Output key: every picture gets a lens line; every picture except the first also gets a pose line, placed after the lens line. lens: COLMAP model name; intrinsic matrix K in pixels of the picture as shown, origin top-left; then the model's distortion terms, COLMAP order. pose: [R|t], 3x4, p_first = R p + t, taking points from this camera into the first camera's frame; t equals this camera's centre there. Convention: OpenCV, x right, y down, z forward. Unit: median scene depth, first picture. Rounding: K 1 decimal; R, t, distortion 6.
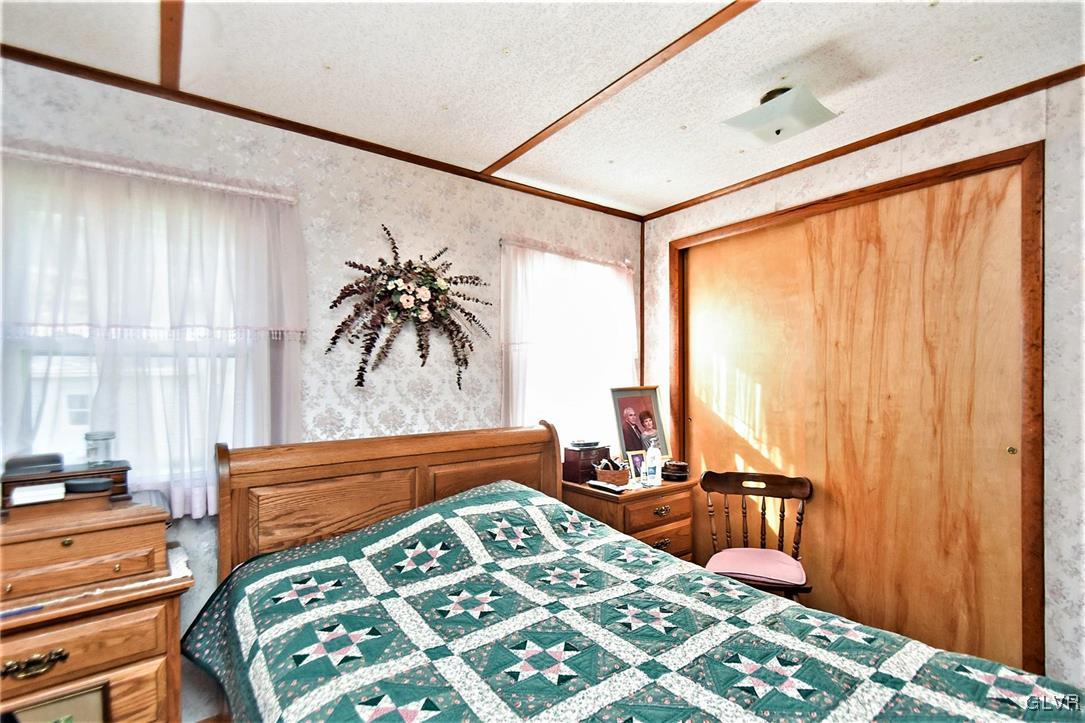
lens RADIAL K [[505.6, 0, 565.7], [0, 505.6, 370.8], [0, 0, 1]] dist [0.033768, -0.012517]
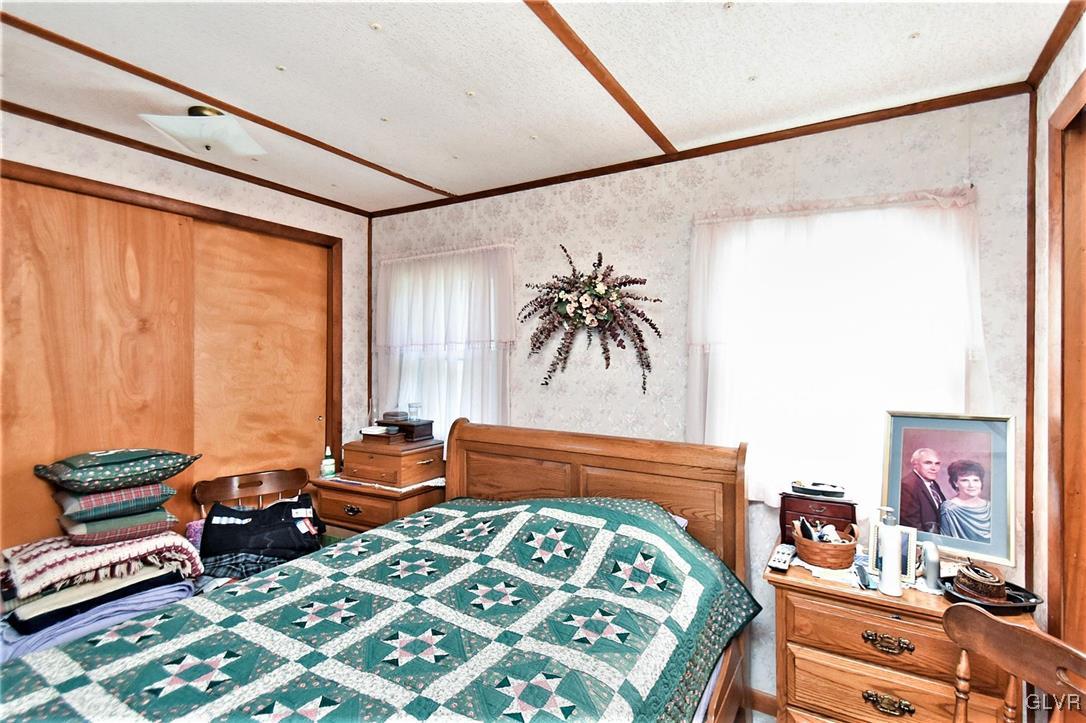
lens RADIAL K [[519.9, 0, 543.0], [0, 519.9, 361.5], [0, 0, 1]] dist [0.030488, -0.015268]
pose [[0.371988, 0.005595, -0.928221, 0.717805], [-0.013432, 0.999910, 0.000644, -0.026315], [0.928140, 0.012228, 0.372029, 0.544247]]
